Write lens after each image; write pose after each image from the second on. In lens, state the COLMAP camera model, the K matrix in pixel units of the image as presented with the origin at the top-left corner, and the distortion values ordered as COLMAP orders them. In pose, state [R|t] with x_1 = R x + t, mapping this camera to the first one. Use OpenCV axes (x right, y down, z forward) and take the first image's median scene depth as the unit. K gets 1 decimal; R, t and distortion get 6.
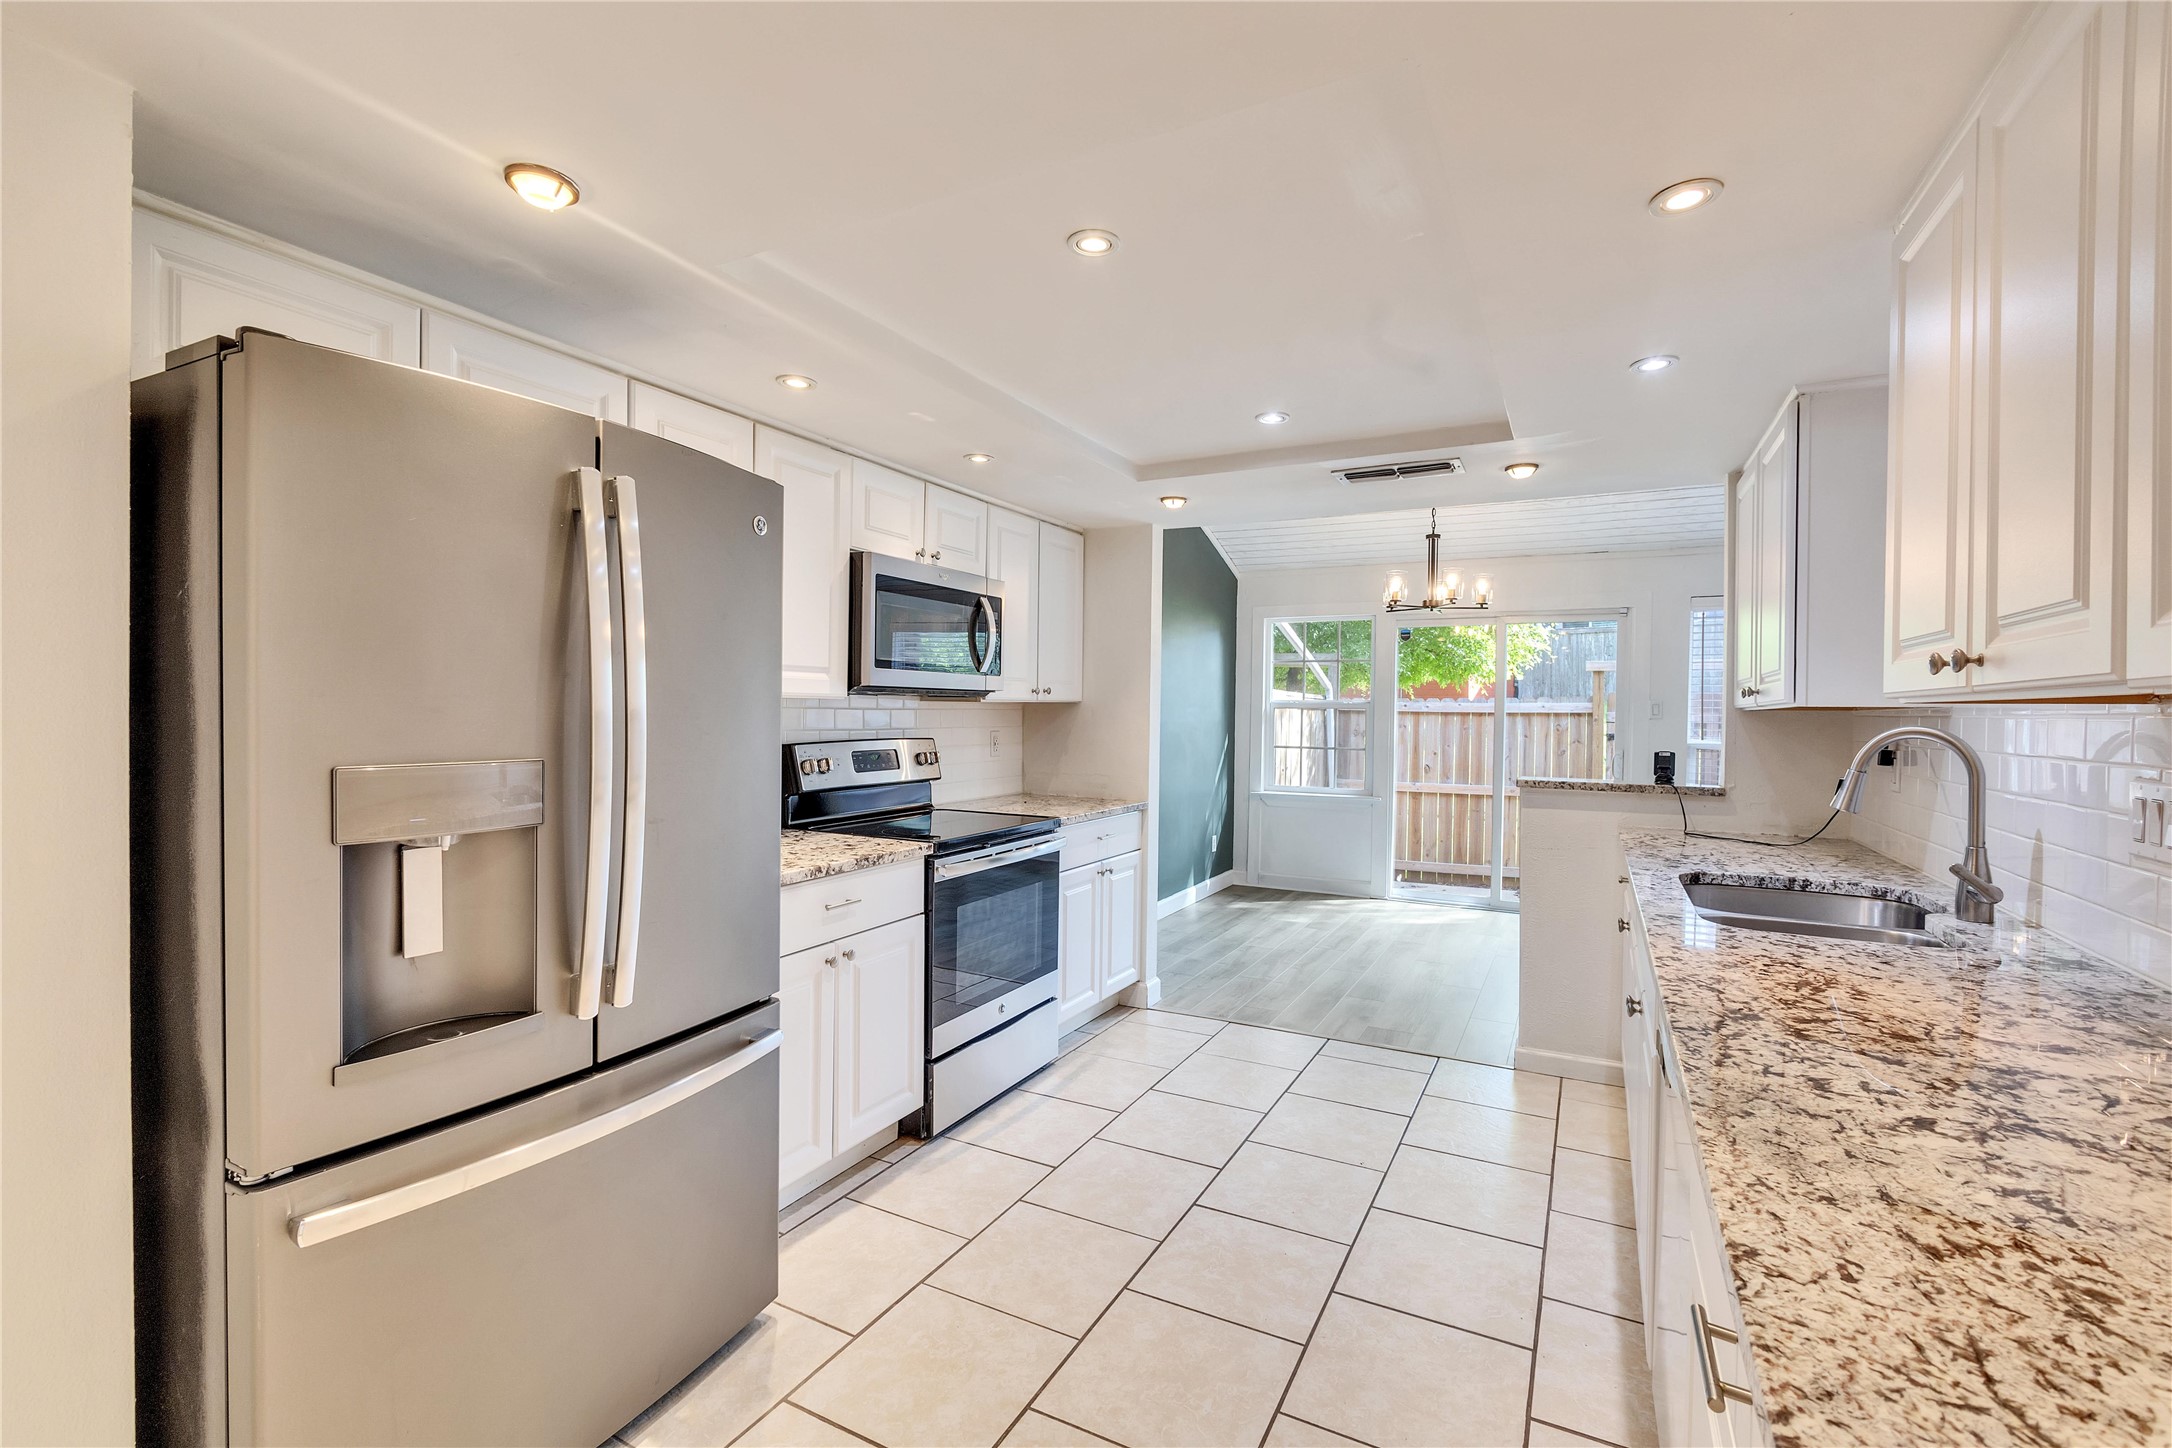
lens RADIAL K [[937.7, 0, 1098.4], [0, 937.7, 728.8], [0, 0, 1]] dist [-0.004519, -0.000175]
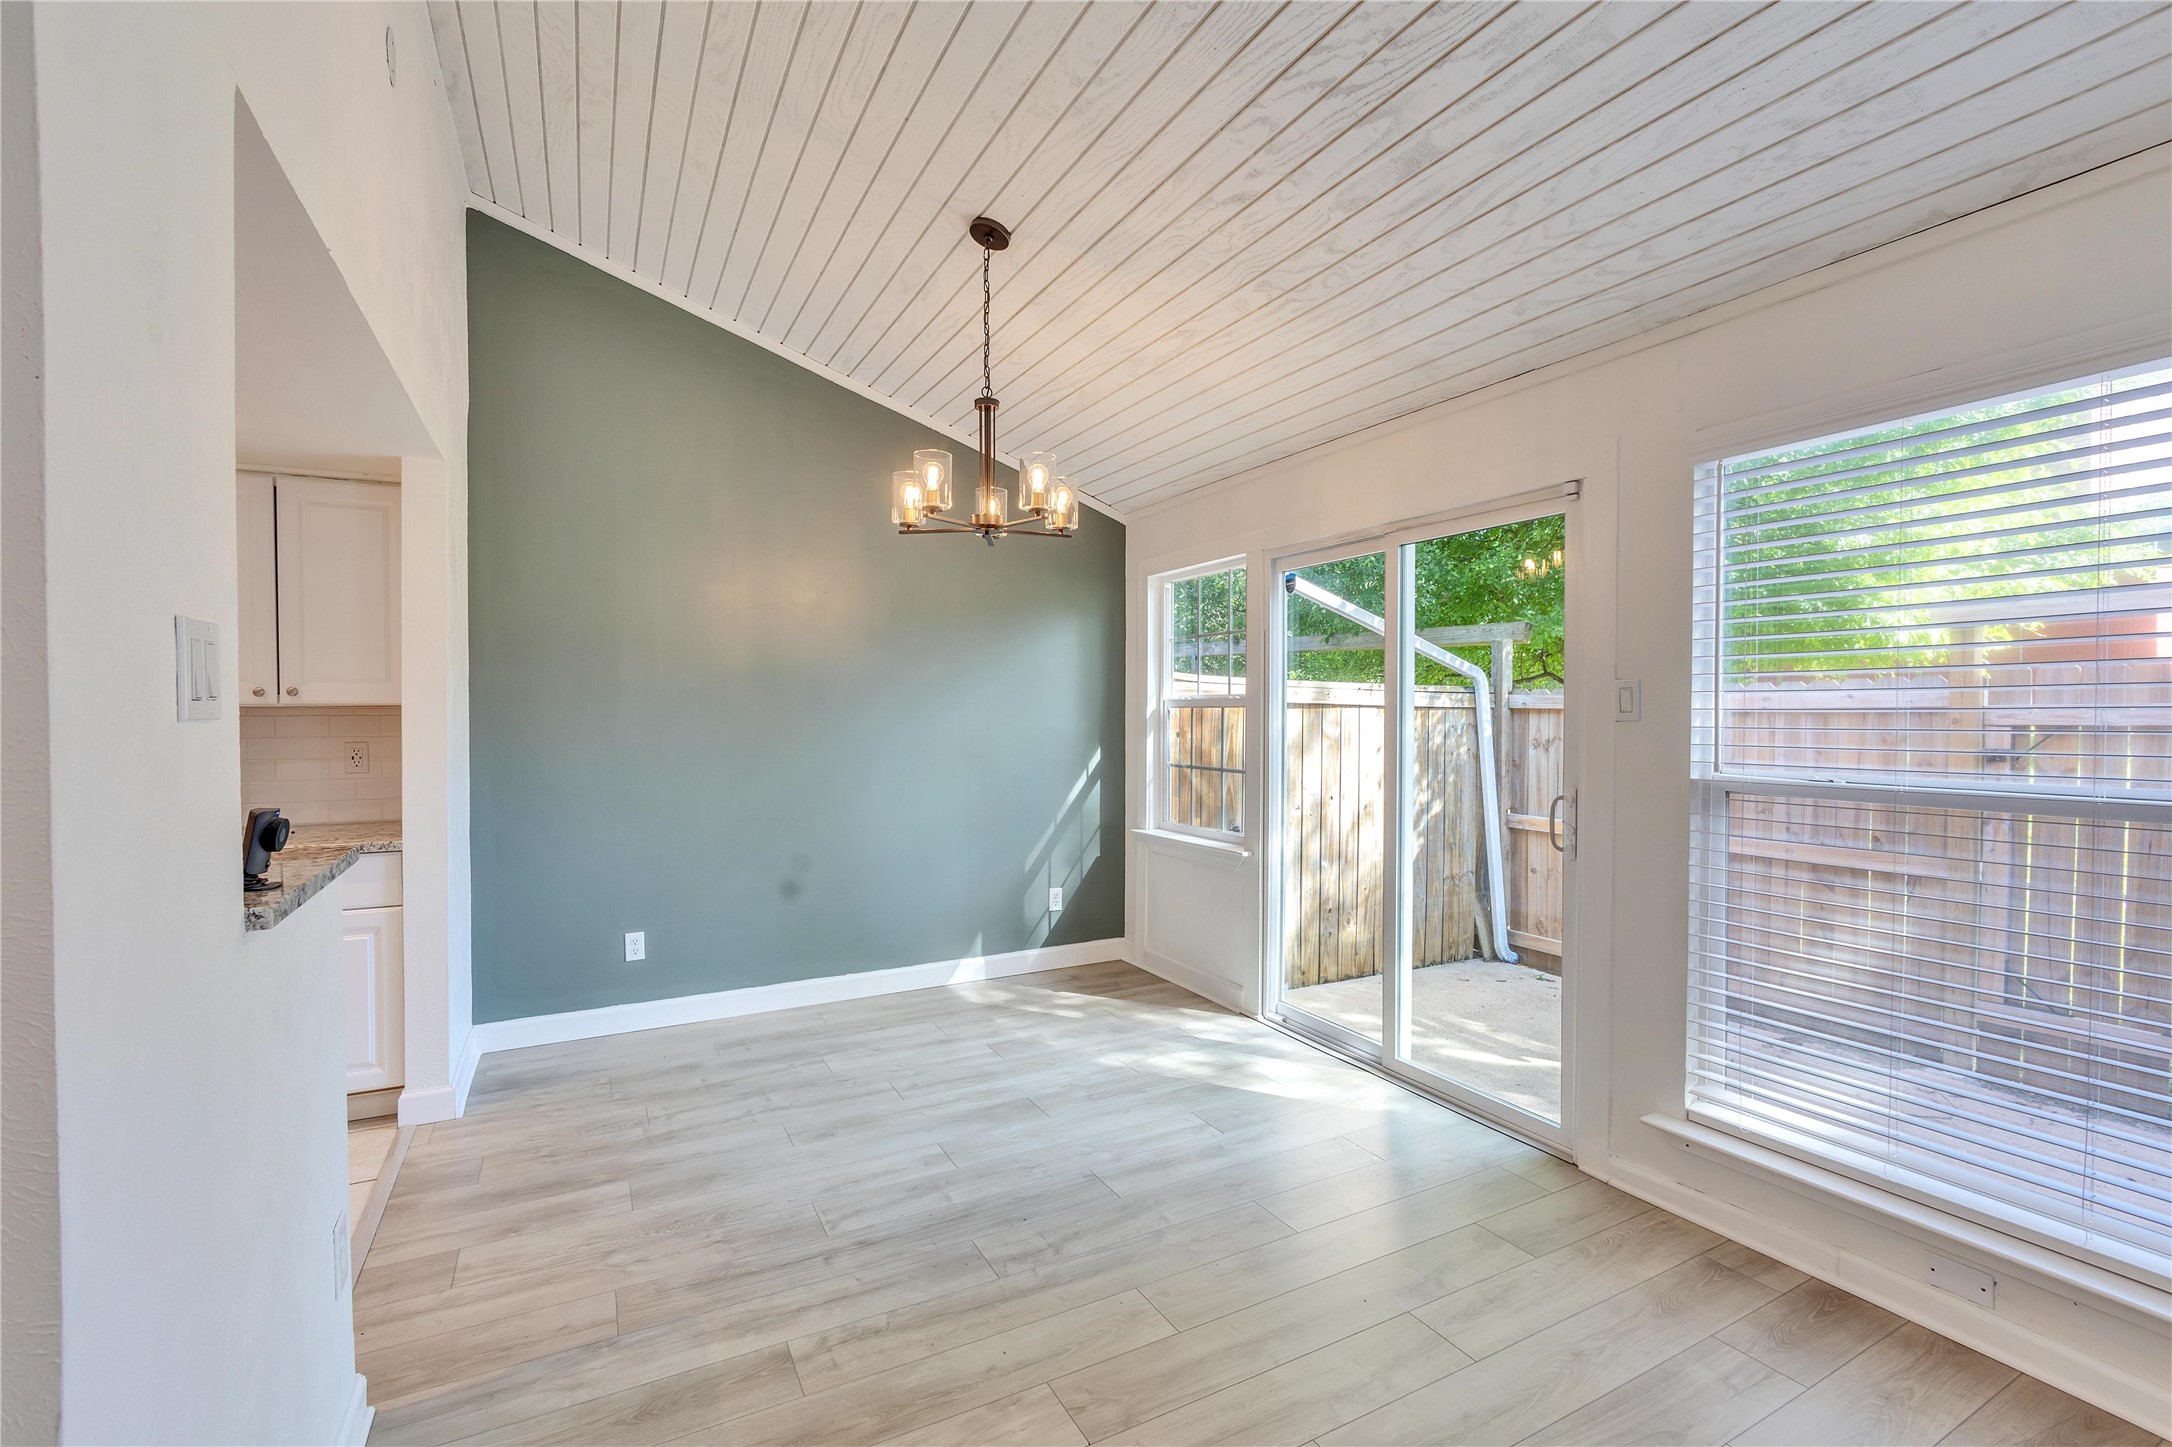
lens RADIAL K [[937.7, 0, 1098.4], [0, 937.7, 728.3], [0, 0, 1]] dist [-0.004519, -0.000175]
pose [[0.832160, -0.006290, -0.554499, 0.903088], [0.001342, 0.999956, -0.009329, -0.001675], [0.554533, 0.007019, 0.832132, 0.699807]]
